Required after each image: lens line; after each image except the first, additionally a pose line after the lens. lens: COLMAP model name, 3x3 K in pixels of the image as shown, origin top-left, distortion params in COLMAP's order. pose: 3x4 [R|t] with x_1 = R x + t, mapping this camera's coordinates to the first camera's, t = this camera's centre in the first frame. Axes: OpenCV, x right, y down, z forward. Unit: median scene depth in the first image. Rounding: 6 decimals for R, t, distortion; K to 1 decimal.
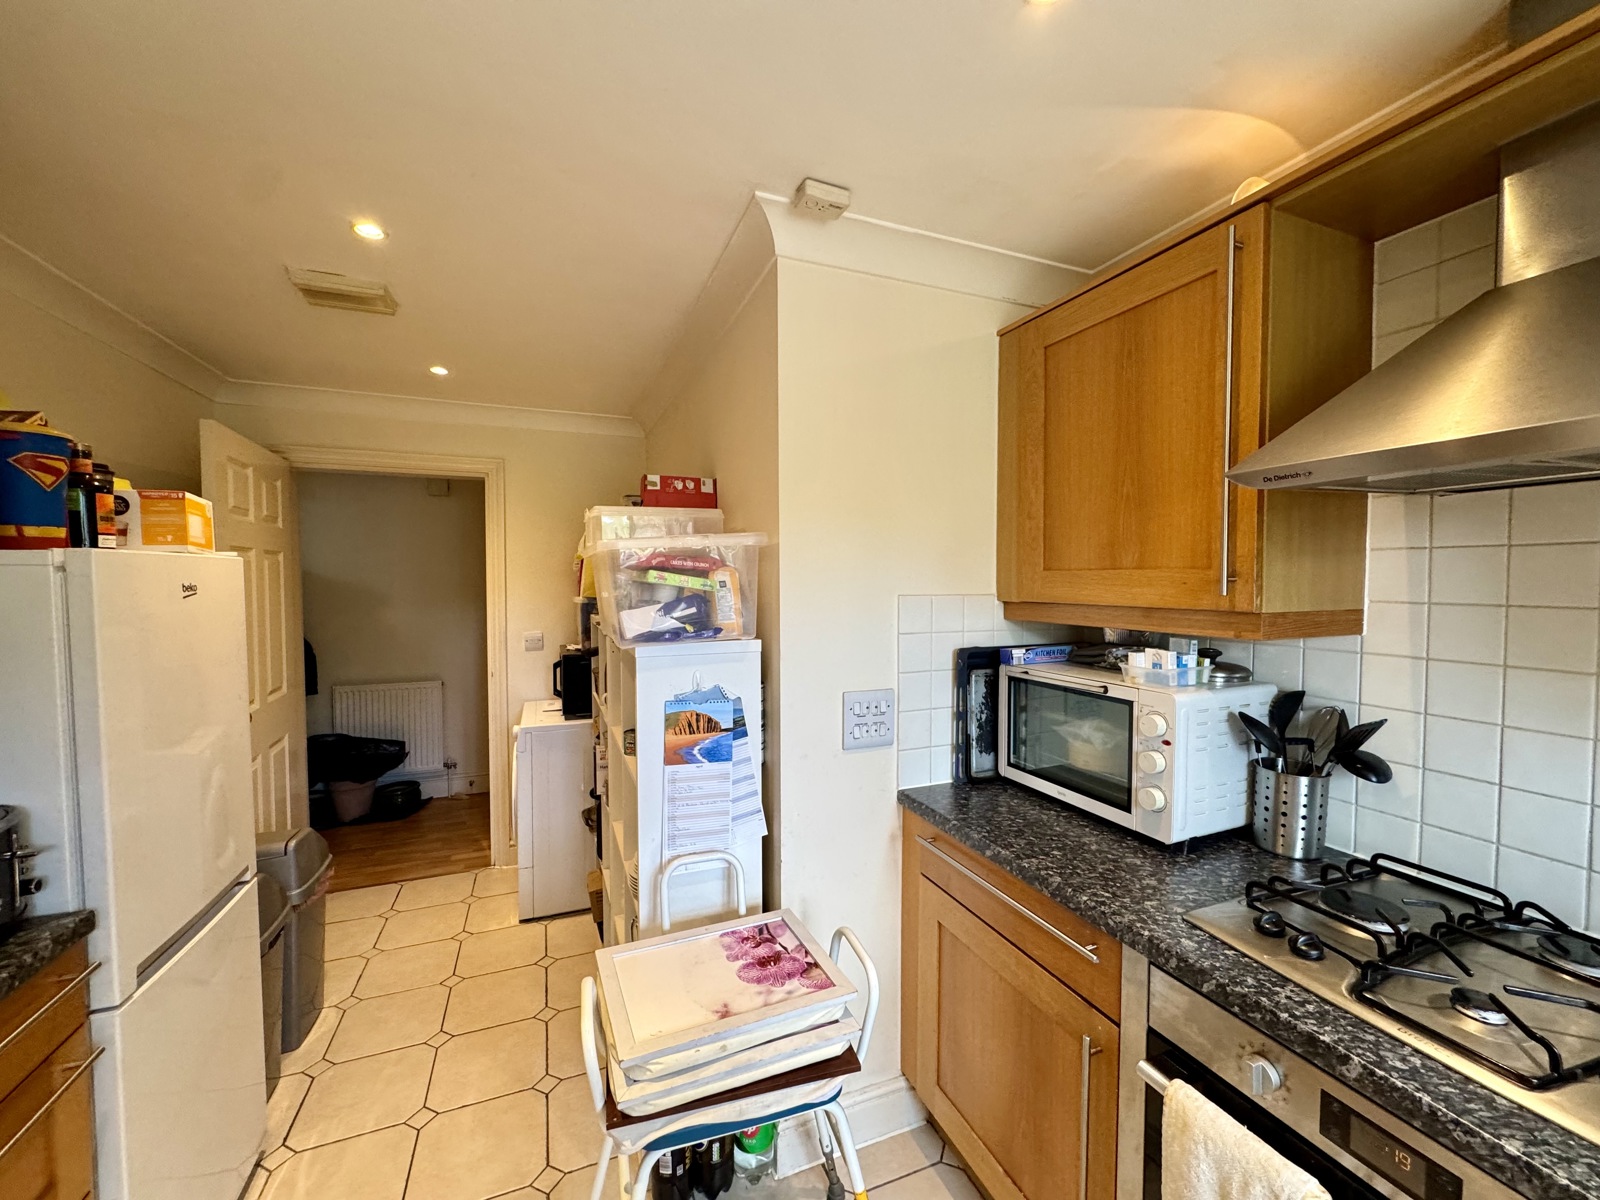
lens RADIAL K [[640.0, 0, 801.5], [0, 640.0, 595.9], [0, 0, 1]] dist [-0.000007, -0.000081]
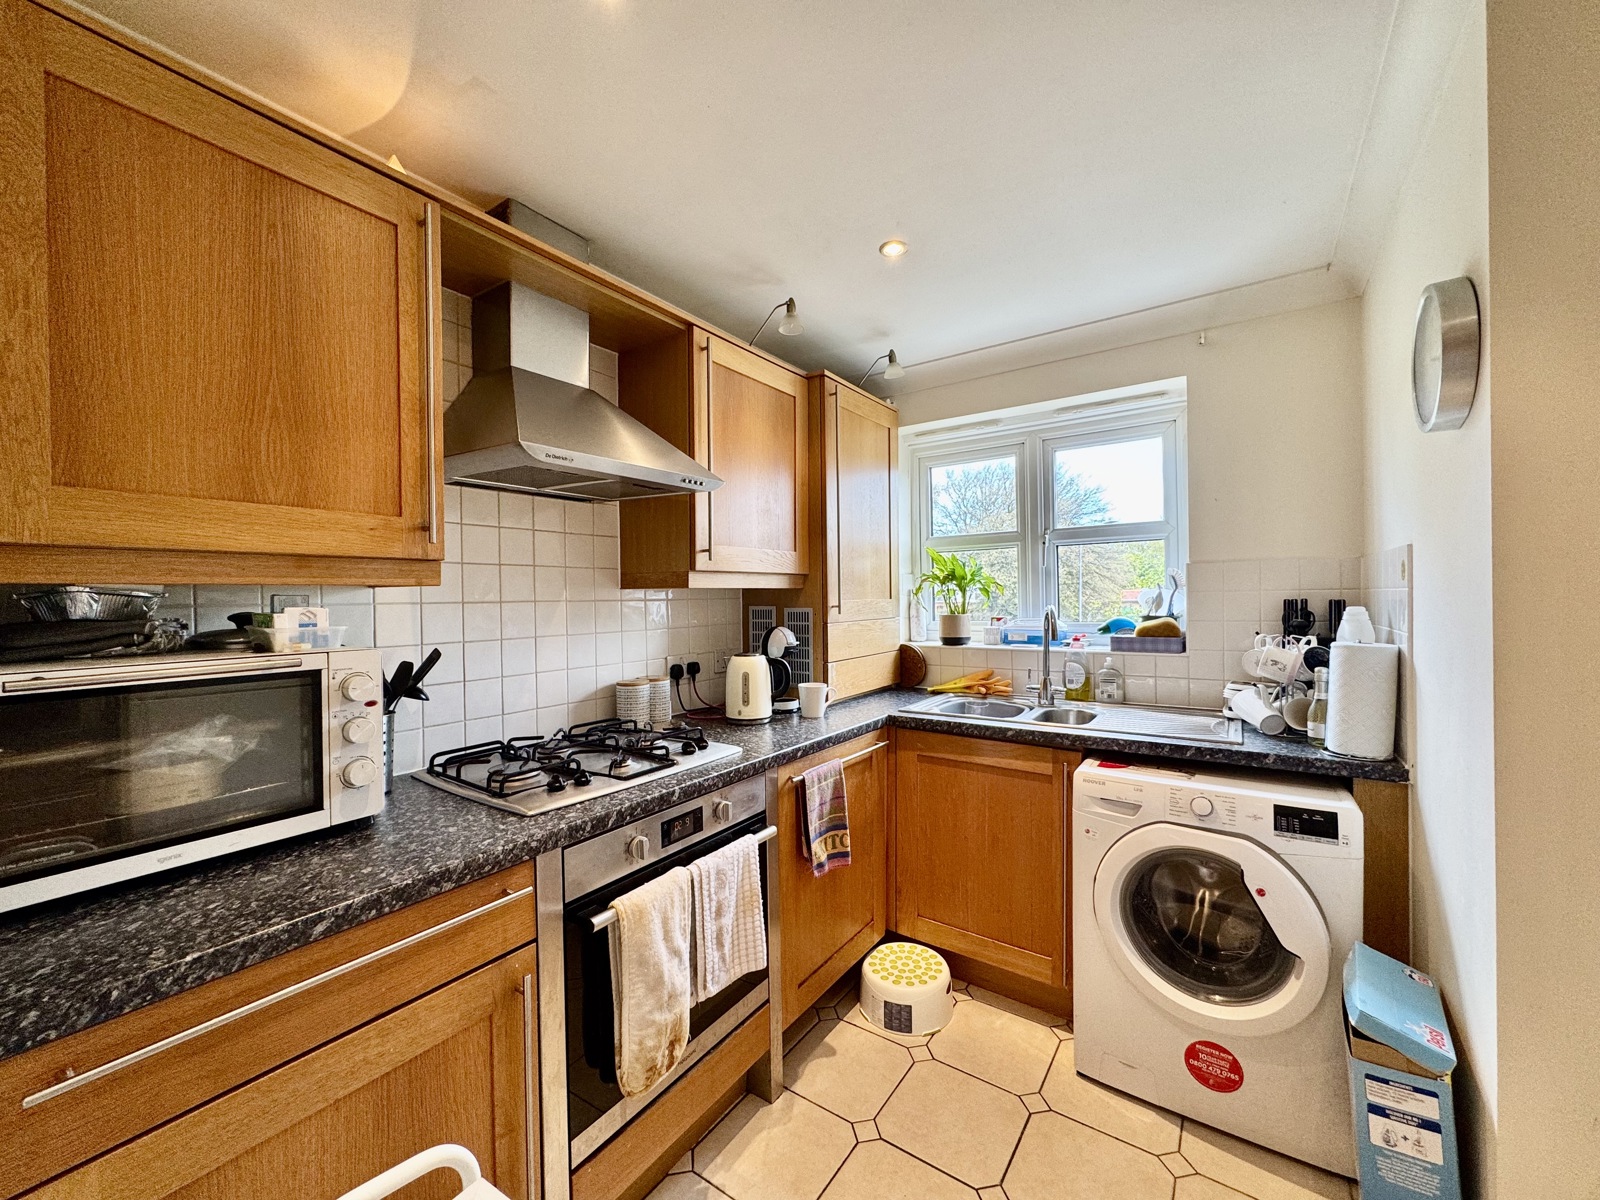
lens RADIAL K [[640.0, 0, 802.5], [0, 640.0, 600.2], [0, 0, 1]] dist [-0.000007, -0.000081]
pose [[-0.538781, -0.001632, 0.842444, -0.567969], [0.038556, 0.998903, 0.026593, 0.091926], [-0.841563, 0.046809, -0.538127, 1.059263]]
